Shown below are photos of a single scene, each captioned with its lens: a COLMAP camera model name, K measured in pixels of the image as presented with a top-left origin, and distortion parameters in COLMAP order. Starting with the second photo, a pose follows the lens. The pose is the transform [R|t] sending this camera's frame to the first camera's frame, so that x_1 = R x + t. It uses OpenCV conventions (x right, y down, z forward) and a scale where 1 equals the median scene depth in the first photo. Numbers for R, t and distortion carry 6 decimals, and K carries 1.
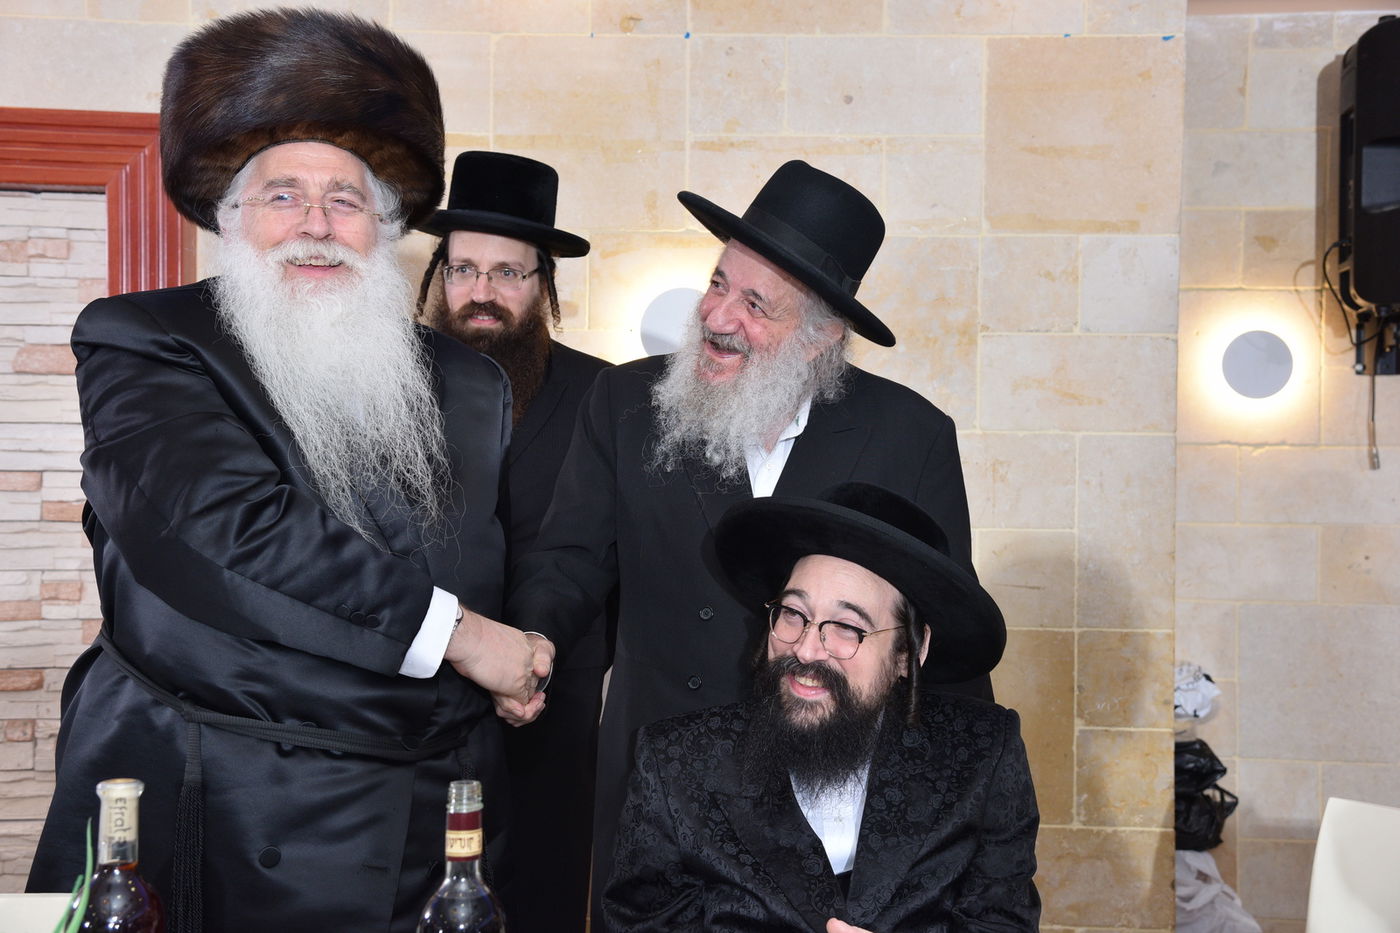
lens RADIAL K [[1856.9, 0, 700.0], [0, 1856.9, 466.5], [0, 0, 1]] dist [0.185257, 0.082579]
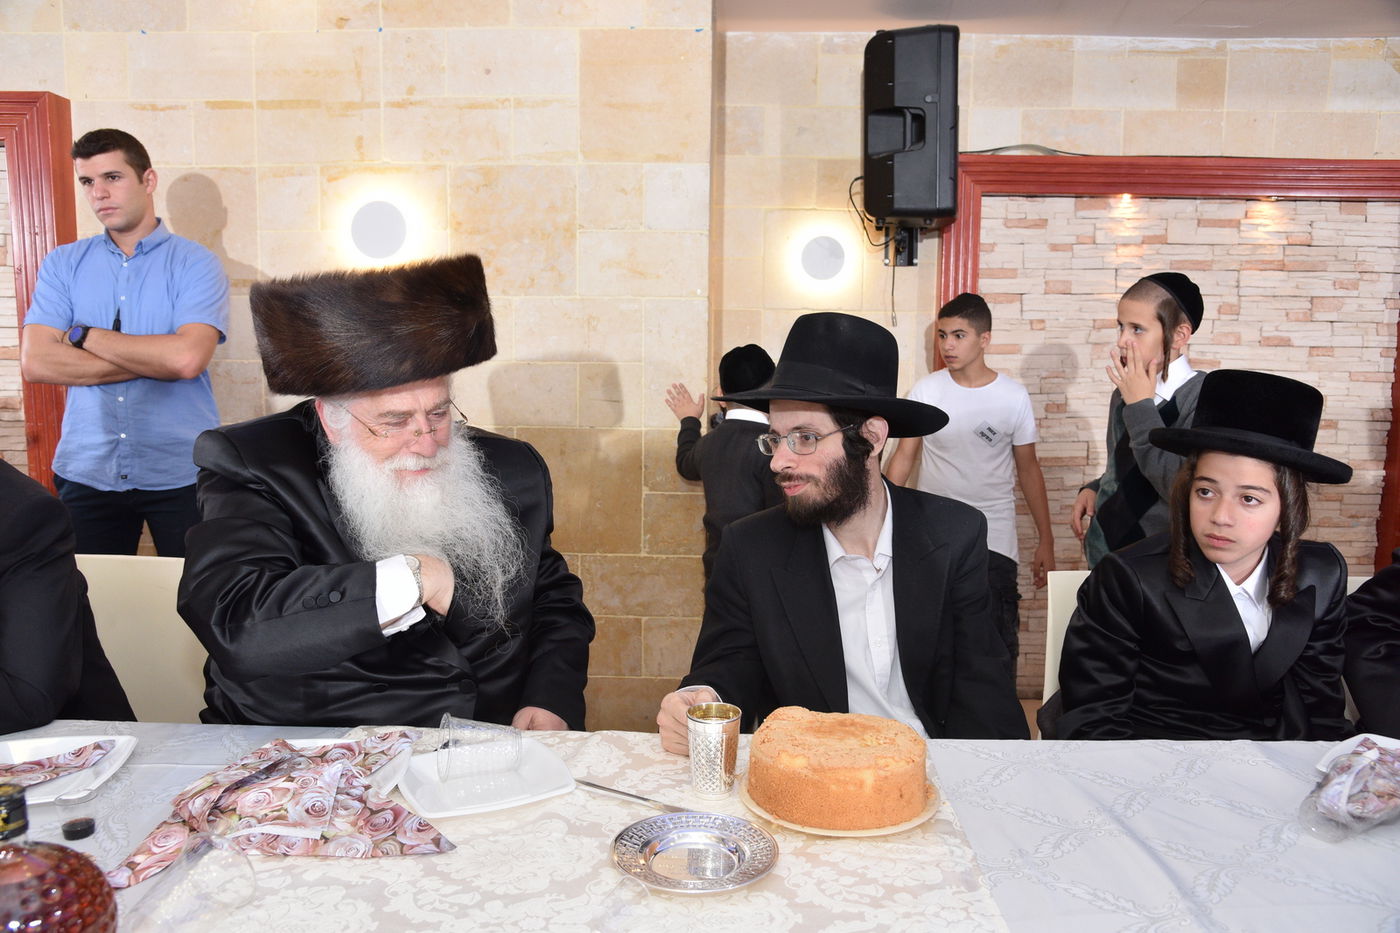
lens RADIAL K [[1023.0, 0, 700.0], [0, 1023.0, 466.5], [0, 0, 1]] dist [-0.100705, 0.082212]
pose [[0.999792, 0.003162, -0.020159, 0.263181], [-0.000542, 0.991686, 0.128680, 0.010721], [0.020398, -0.128642, 0.991481, 0.176588]]
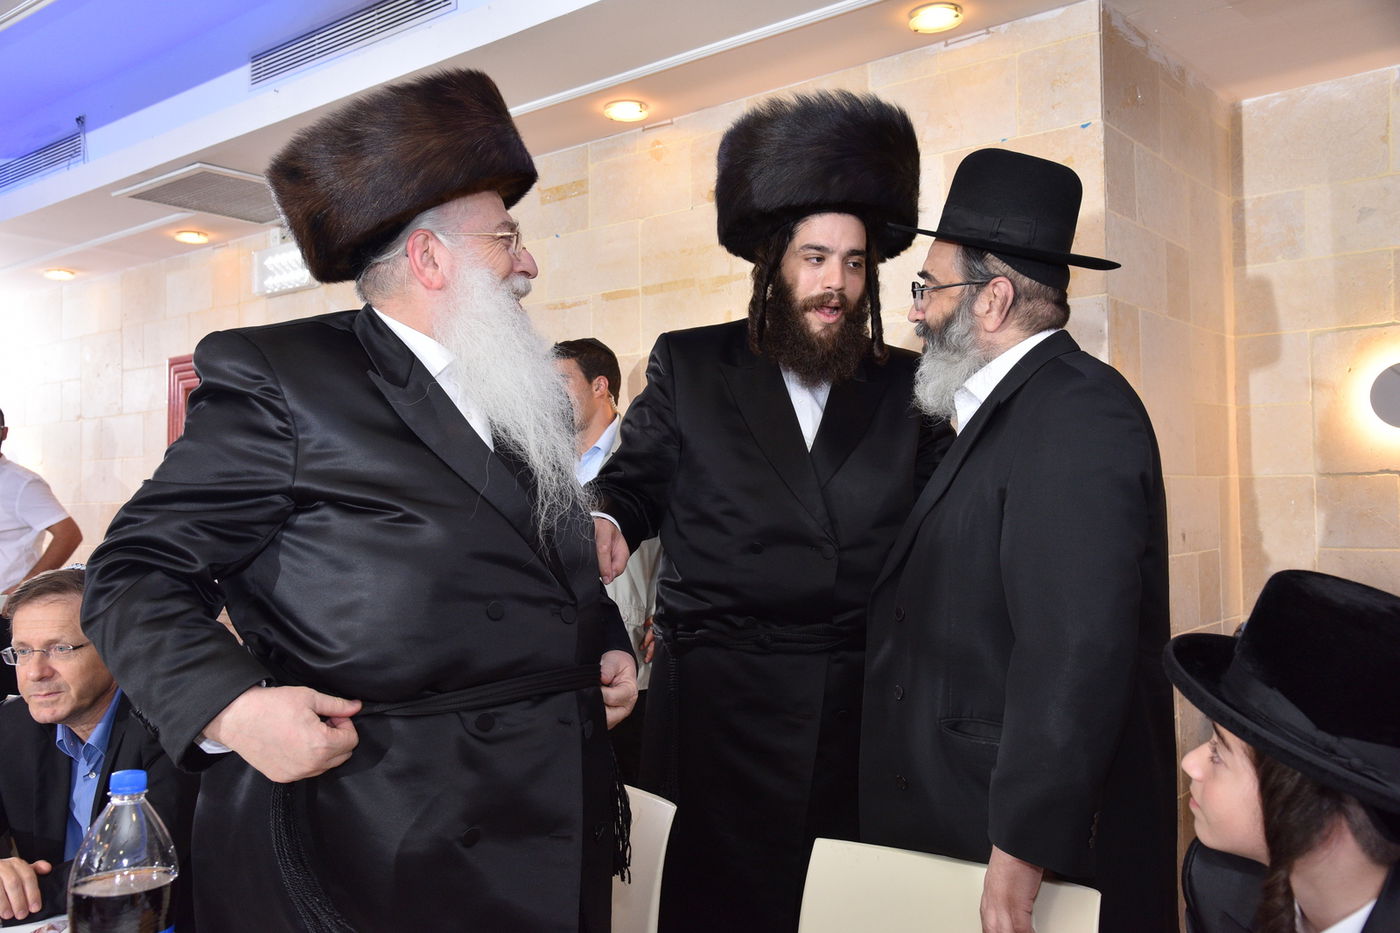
lens RADIAL K [[1265.2, 0, 700.0], [0, 1265.2, 466.5], [0, 0, 1]] dist [0.006190, 0.098066]
pose [[0.780697, -0.047703, -0.623087, 0.534023], [0.027221, 0.998732, -0.042355, 0.005679], [0.624317, 0.016106, 0.781005, 0.260943]]
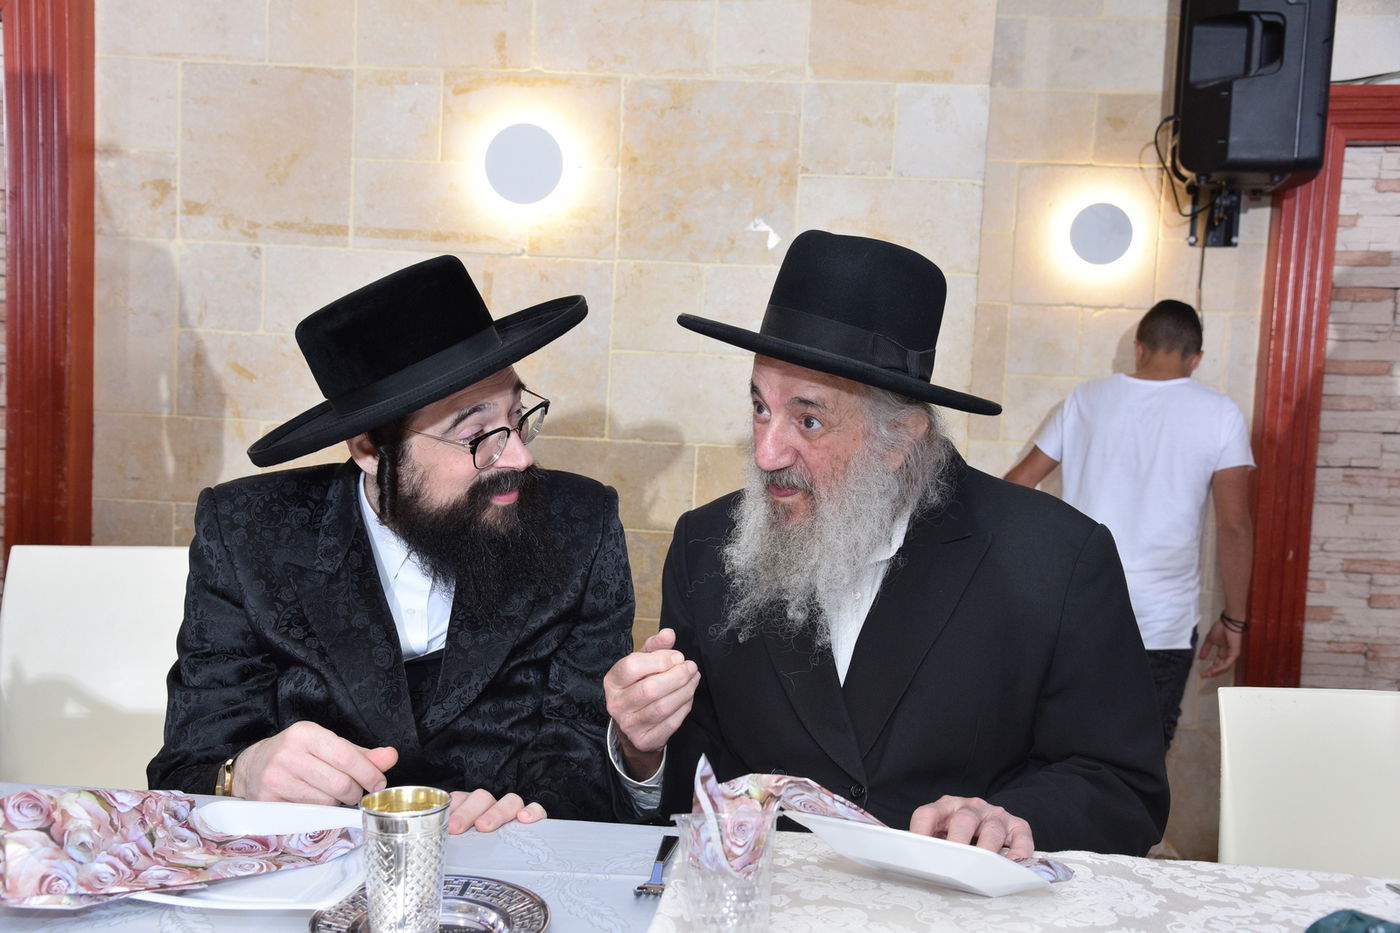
lens RADIAL K [[1396.8, 0, 701.4], [0, 1396.8, 475.4], [0, 0, 1]] dist [0.011360, 0.172473]
pose [[0.996222, 0.041641, -0.076212, 0.161494], [-0.035671, 0.996309, 0.078074, 0.039712], [0.079182, -0.075061, 0.994030, 0.186319]]
